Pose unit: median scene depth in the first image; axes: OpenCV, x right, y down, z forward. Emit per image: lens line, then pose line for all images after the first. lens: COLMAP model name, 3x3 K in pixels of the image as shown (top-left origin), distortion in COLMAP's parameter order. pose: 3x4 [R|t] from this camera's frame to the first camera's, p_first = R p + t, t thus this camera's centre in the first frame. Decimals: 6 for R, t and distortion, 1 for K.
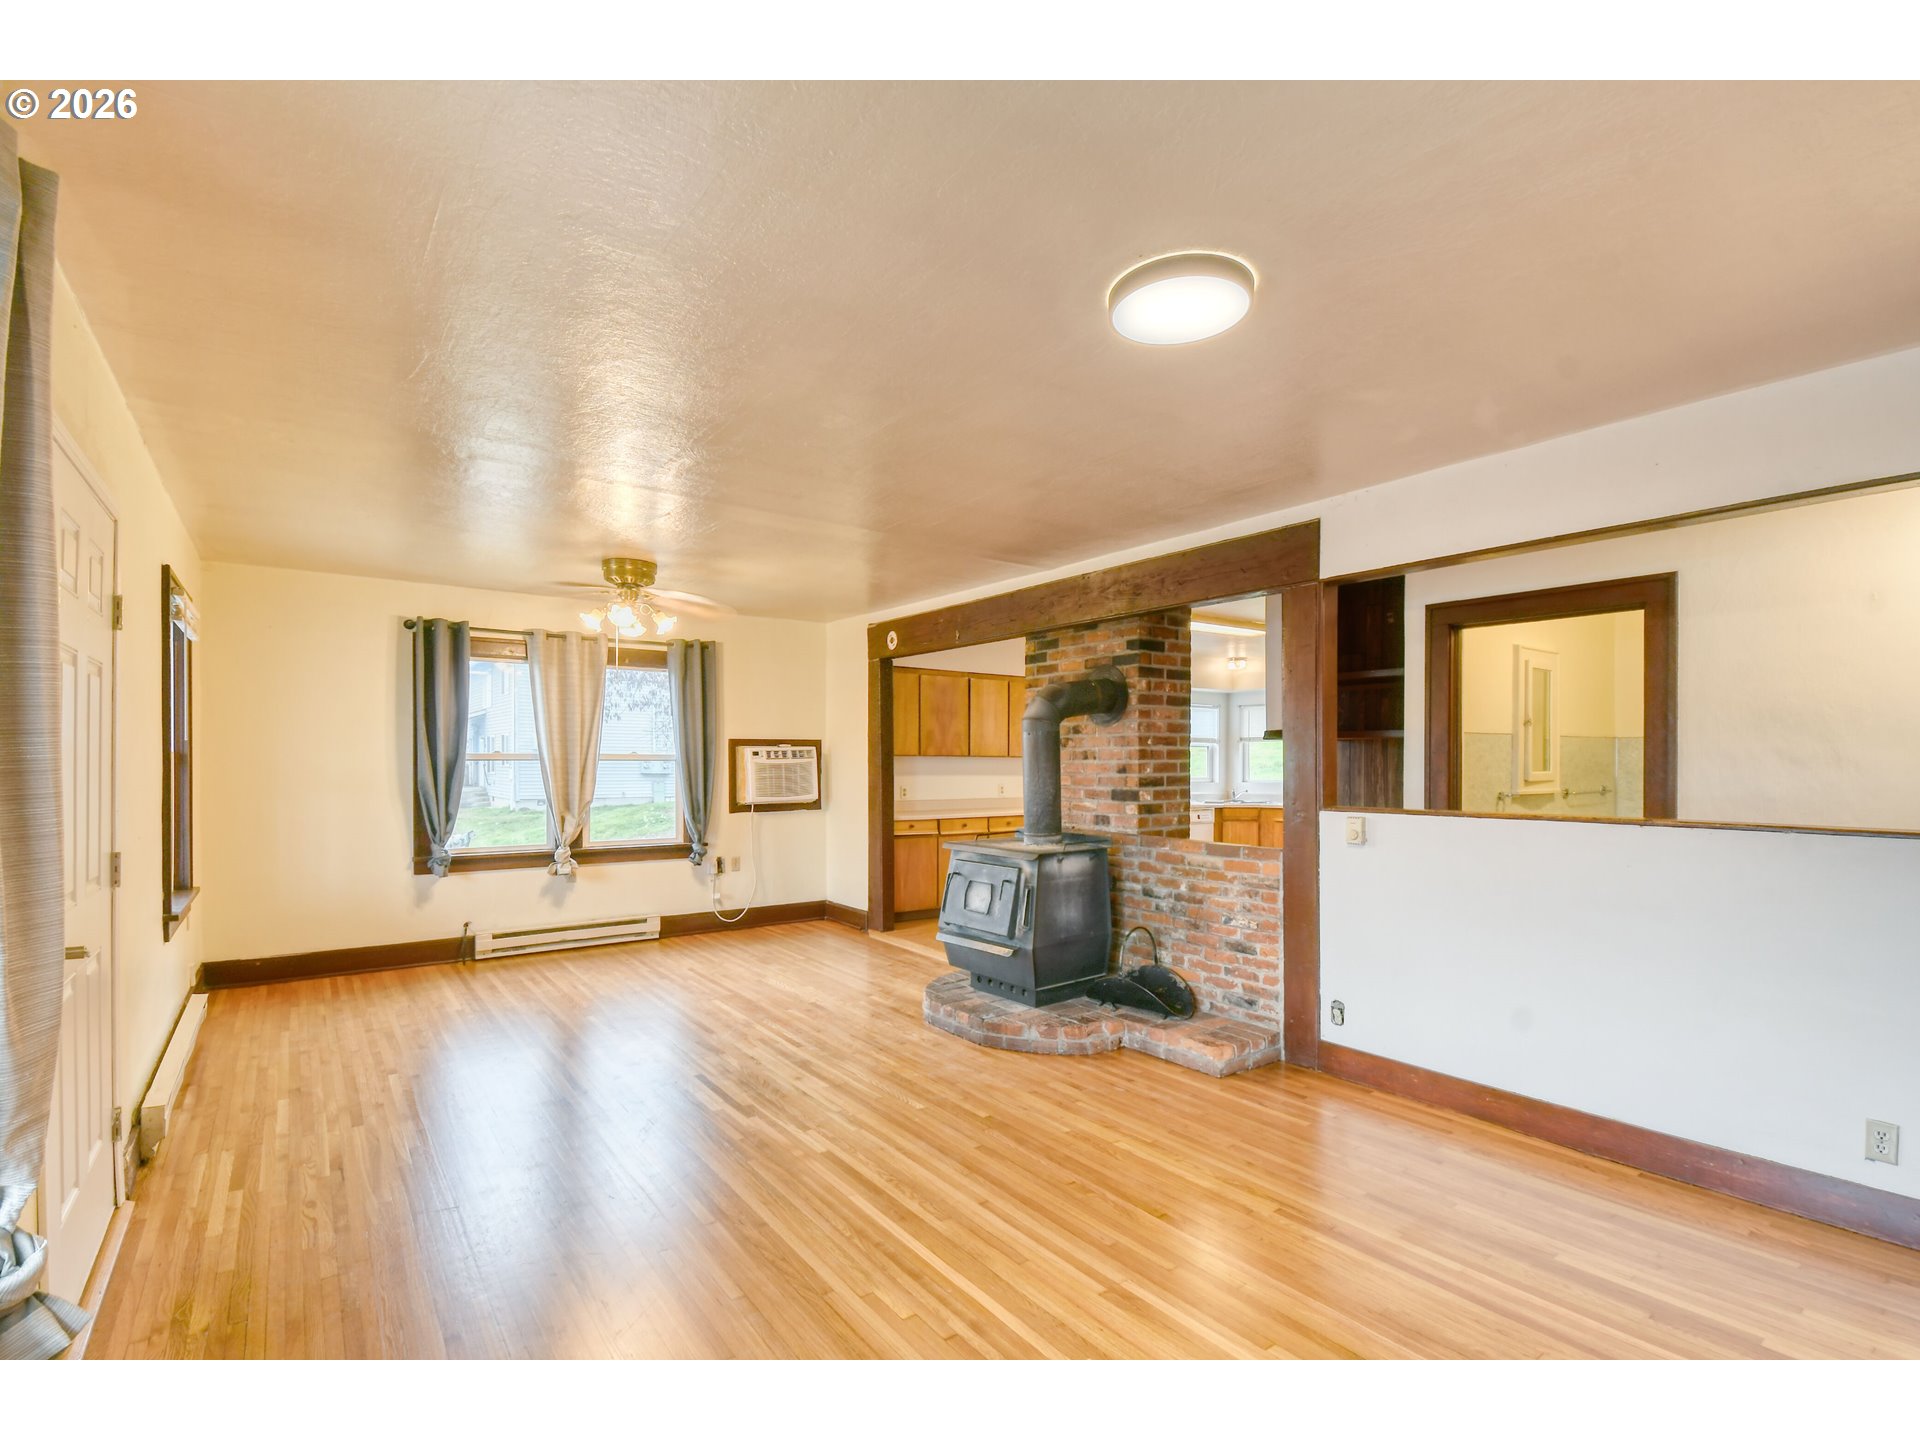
lens RADIAL K [[908.5, 0, 958.9], [0, 908.5, 758.1], [0, 0, 1]] dist [0.015993, -0.019120]
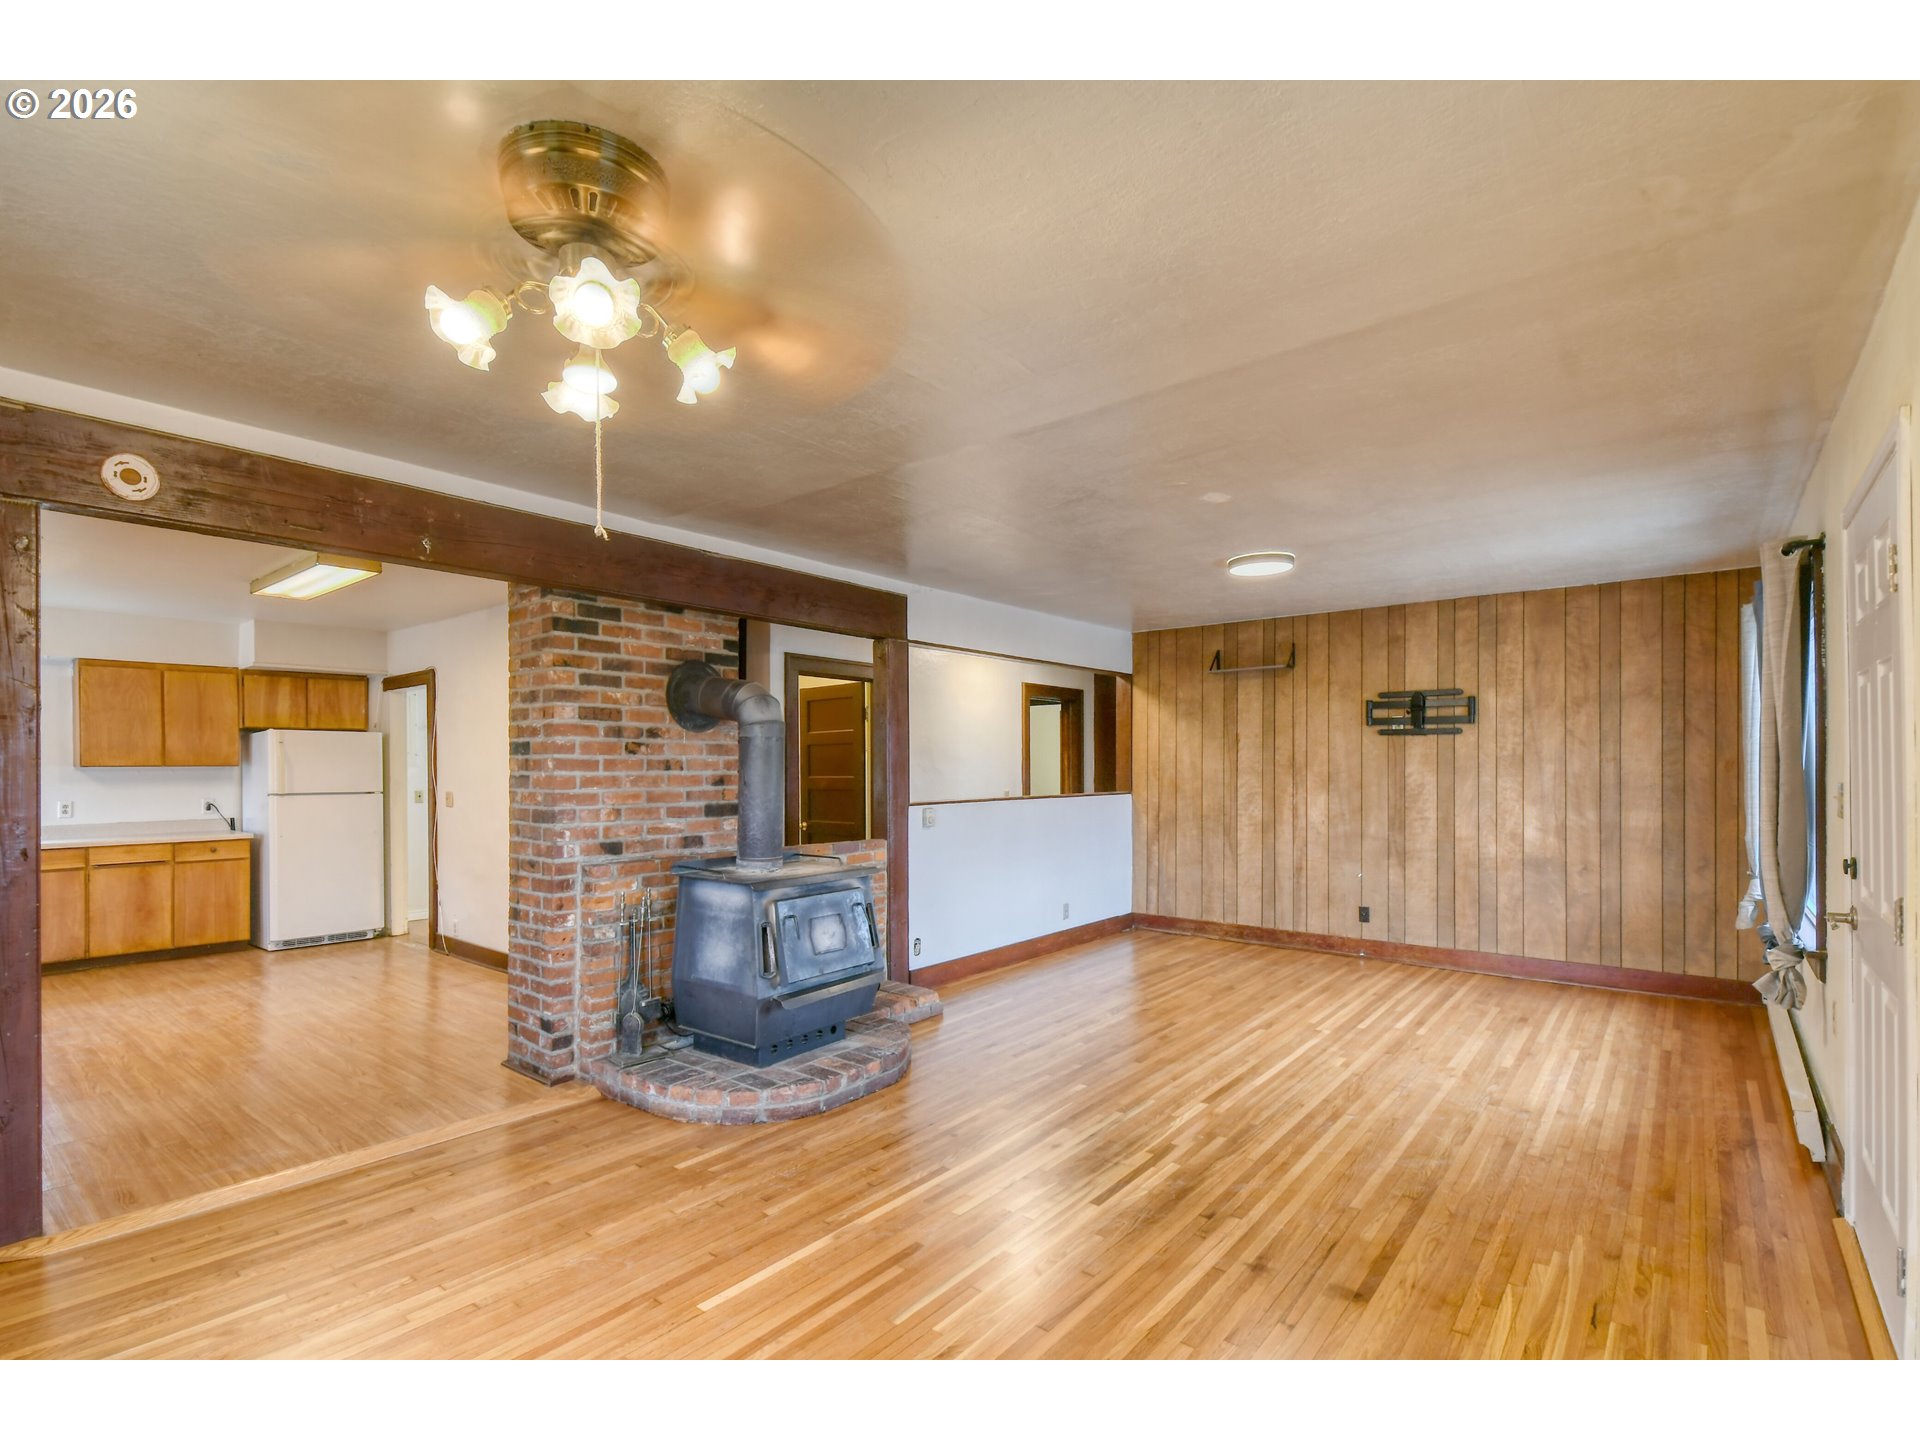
lens RADIAL K [[908.5, 0, 958.9], [0, 908.5, 758.1], [0, 0, 1]] dist [0.015993, -0.019120]
pose [[-0.267749, 0.008758, 0.963449, -0.720584], [-0.000353, 0.999958, -0.009188, -0.001886], [-0.963489, -0.002800, -0.267734, 0.973481]]
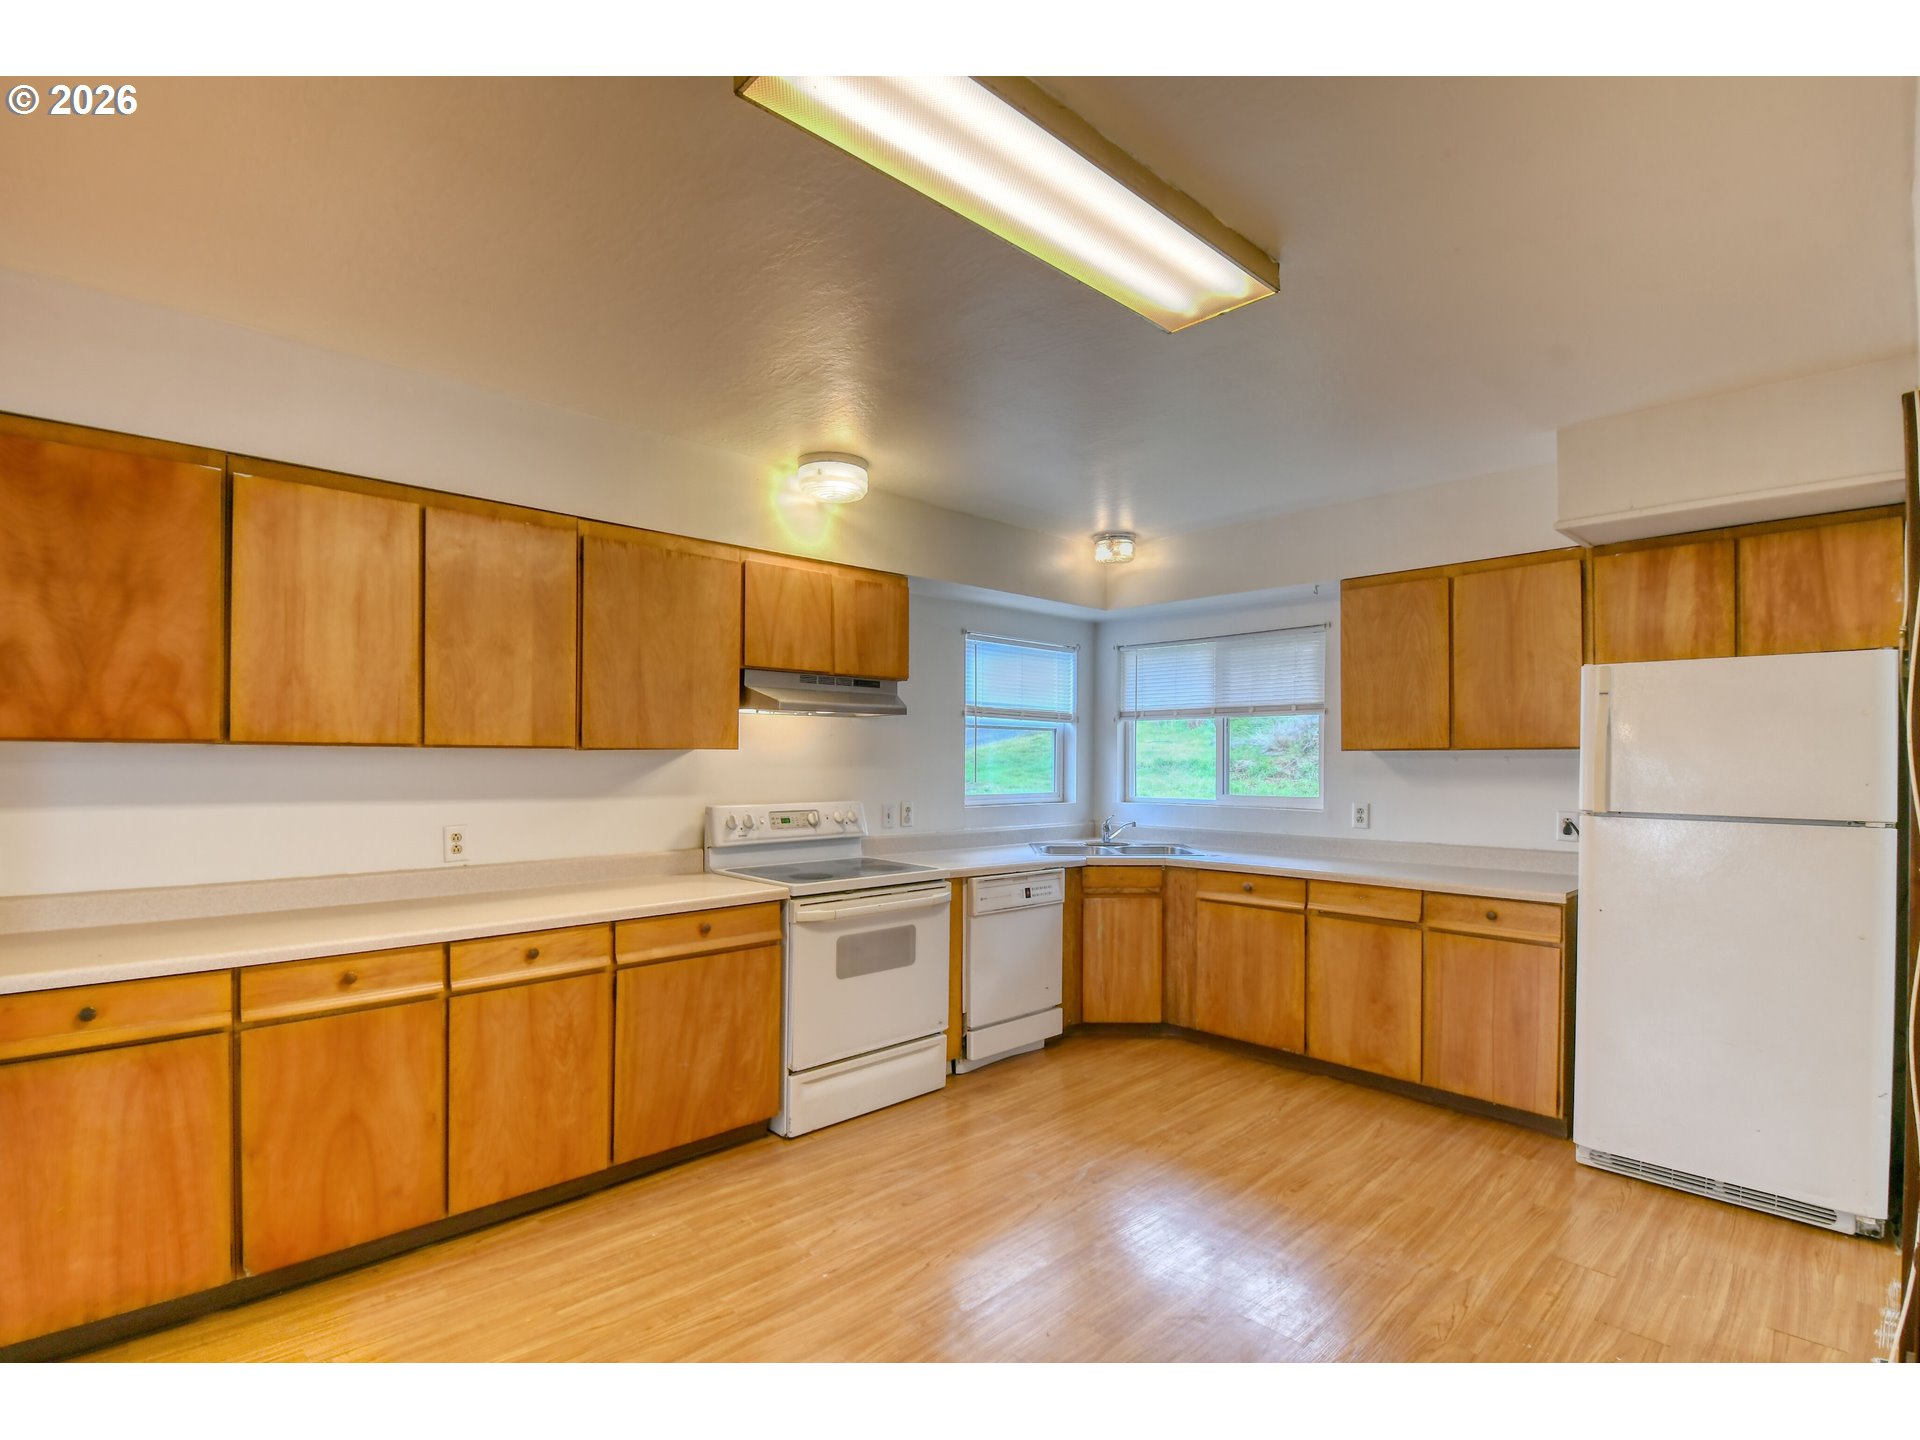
lens RADIAL K [[908.5, 0, 958.9], [0, 908.5, 758.1], [0, 0, 1]] dist [0.015993, -0.019120]
pose [[0.990292, 0.001154, 0.139000, 0.311444], [-0.001742, 0.999990, 0.004110, 0.002121], [-0.138994, -0.004312, 0.990284, 1.054042]]
